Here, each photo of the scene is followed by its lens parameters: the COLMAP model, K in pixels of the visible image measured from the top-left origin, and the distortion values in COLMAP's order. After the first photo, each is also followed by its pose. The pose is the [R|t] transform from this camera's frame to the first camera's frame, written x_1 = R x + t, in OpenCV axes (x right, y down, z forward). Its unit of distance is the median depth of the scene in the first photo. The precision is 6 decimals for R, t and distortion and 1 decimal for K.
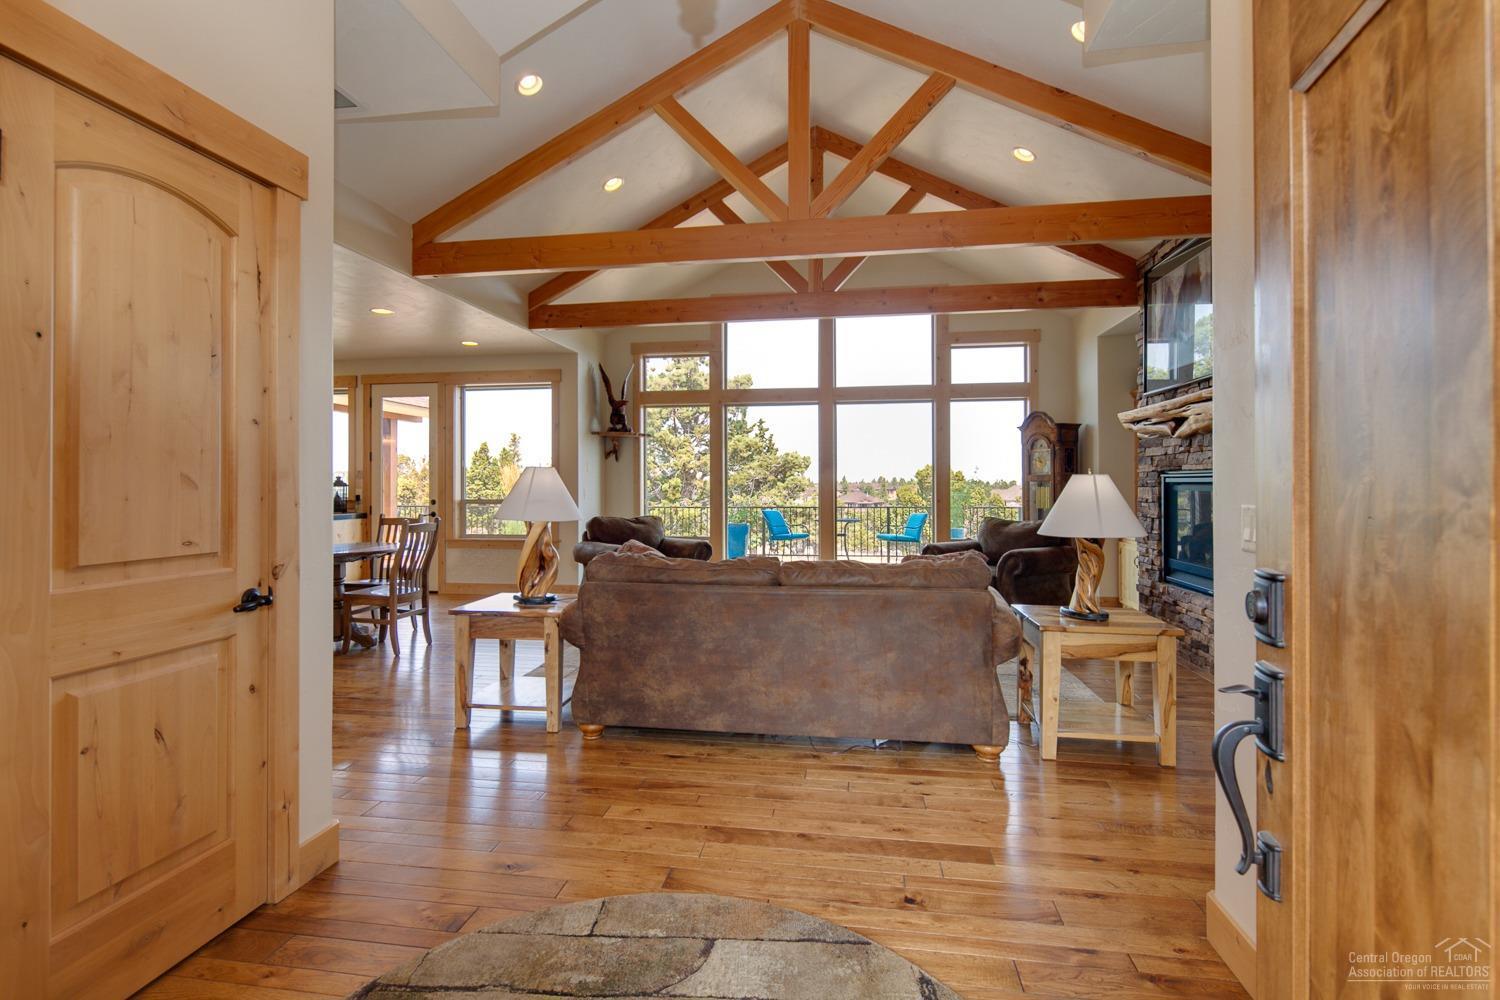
lens RADIAL K [[723.8, 0, 742.3], [0, 723.8, 482.4], [0, 0, 1]] dist [0.008328, -0.004089]
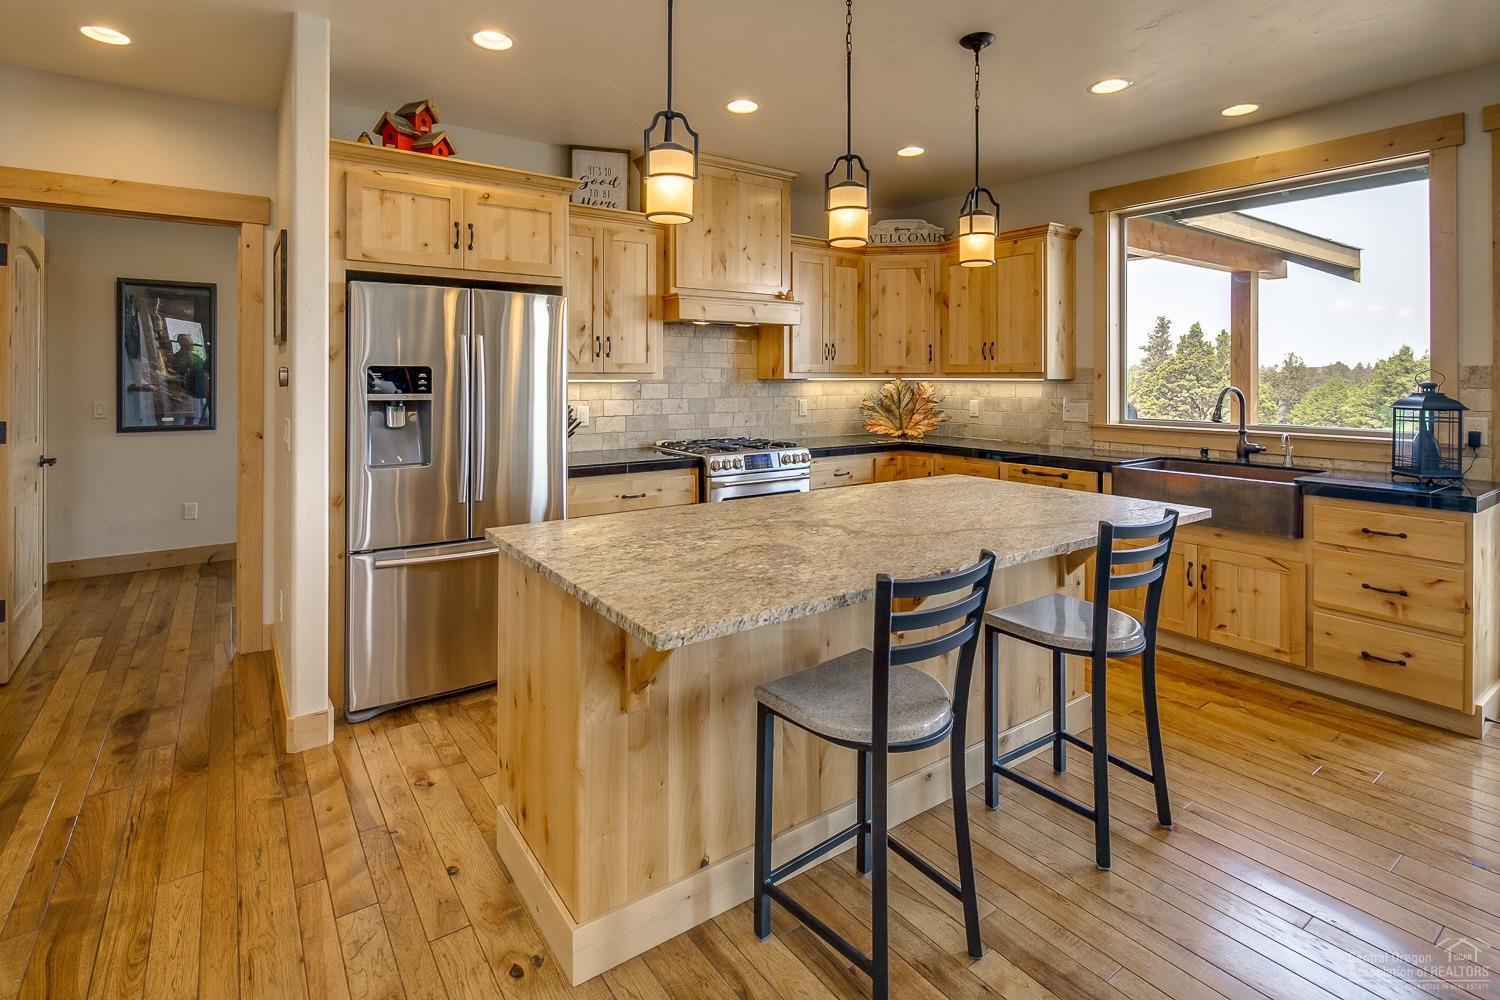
lens RADIAL K [[723.8, 0, 746.0], [0, 723.8, 374.8], [0, 0, 1]] dist [0.008328, -0.004089]
pose [[0.706916, -0.001449, -0.707296, -0.622869], [0.002843, 0.999996, 0.000793, -0.016002], [0.707292, -0.002571, 0.706917, 0.555744]]
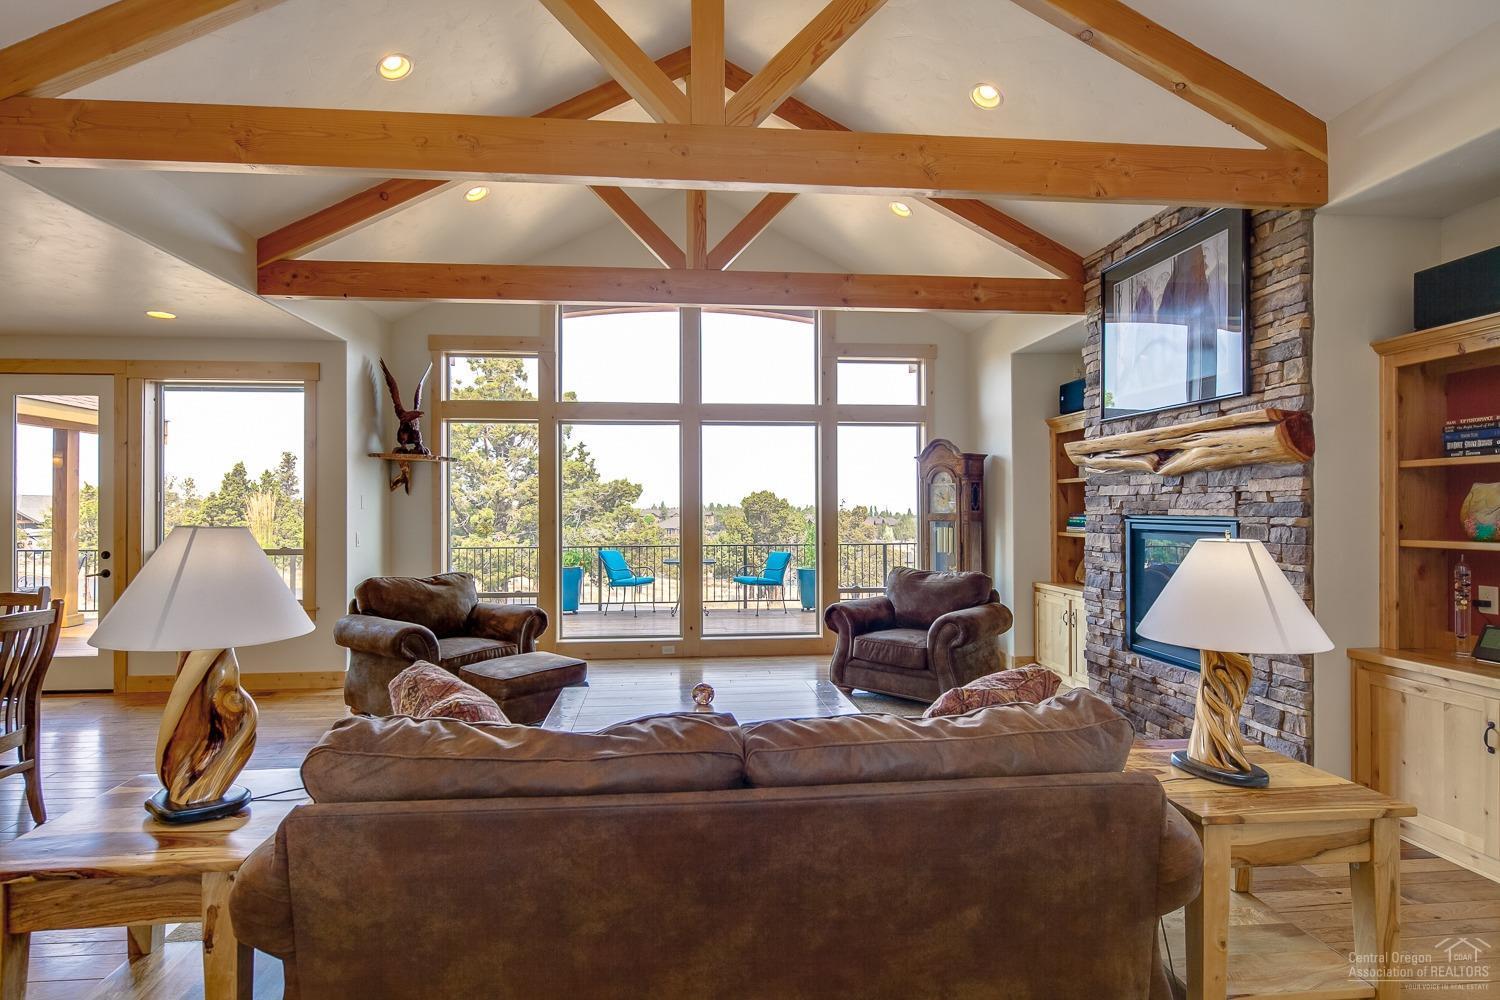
lens RADIAL K [[723.8, 0, 742.2], [0, 723.8, 505.2], [0, 0, 1]] dist [0.008328, -0.004089]
pose [[0.968737, 0.000537, 0.248089, -0.032023], [0.000275, 0.999995, -0.003239, -0.018286], [-0.248089, 0.003206, 0.968732, 0.244992]]
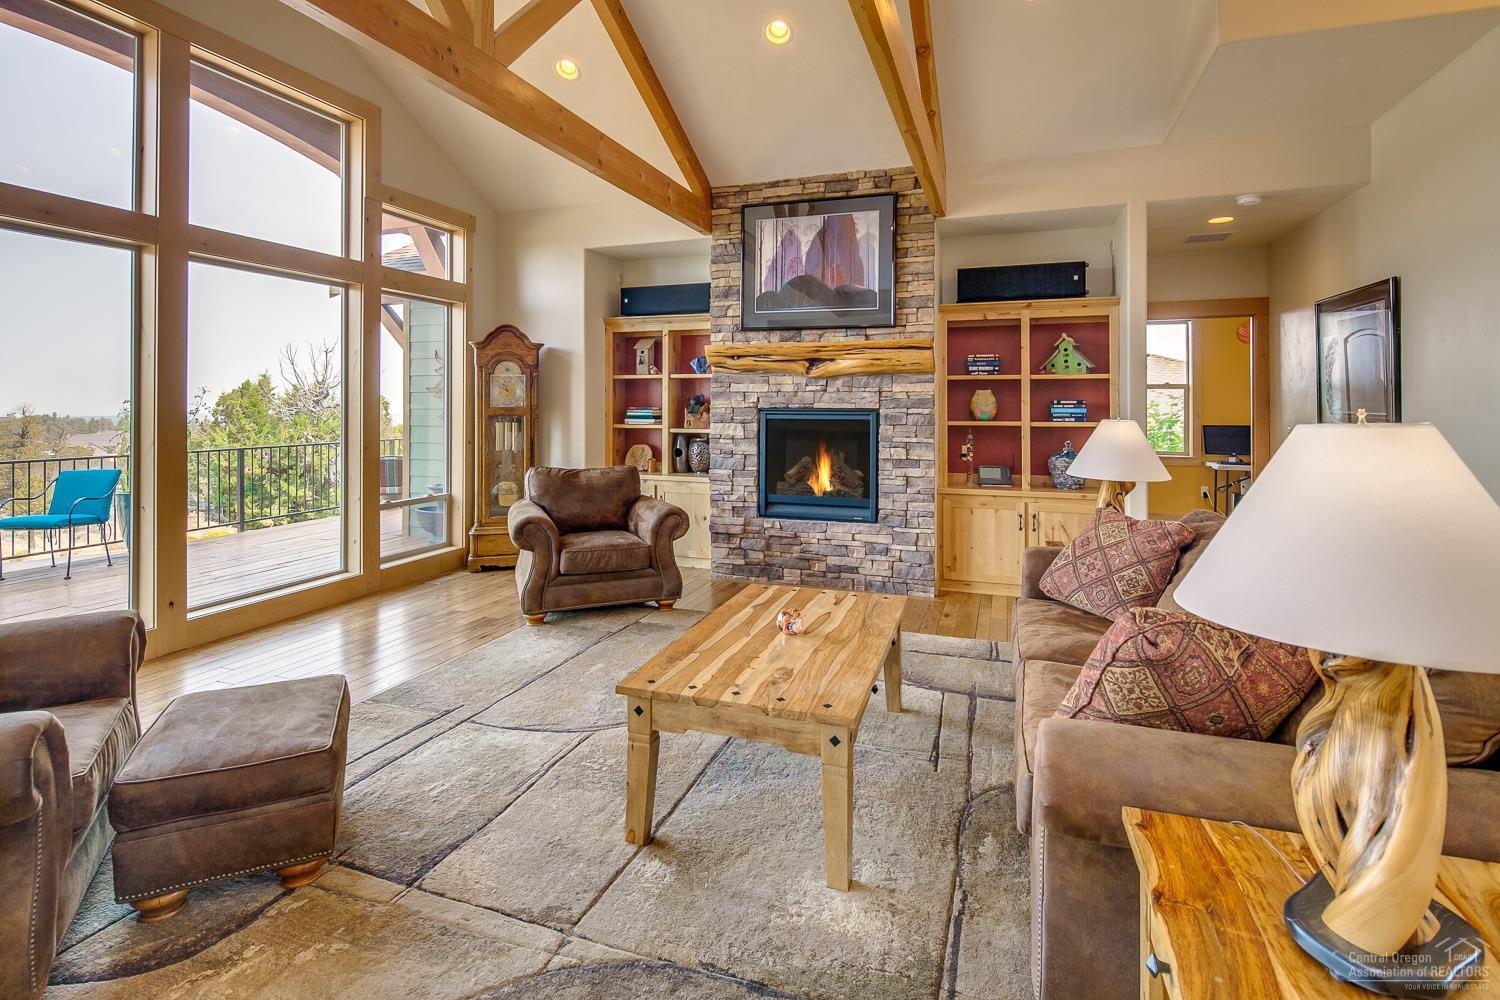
lens RADIAL K [[723.8, 0, 744.5], [0, 723.8, 397.5], [0, 0, 1]] dist [0.008328, -0.004089]
pose [[0.188499, 0.012538, 0.981993, -0.321011], [-0.005067, 0.999918, -0.011794, -0.013621], [-0.982060, -0.002753, 0.188547, 0.641382]]
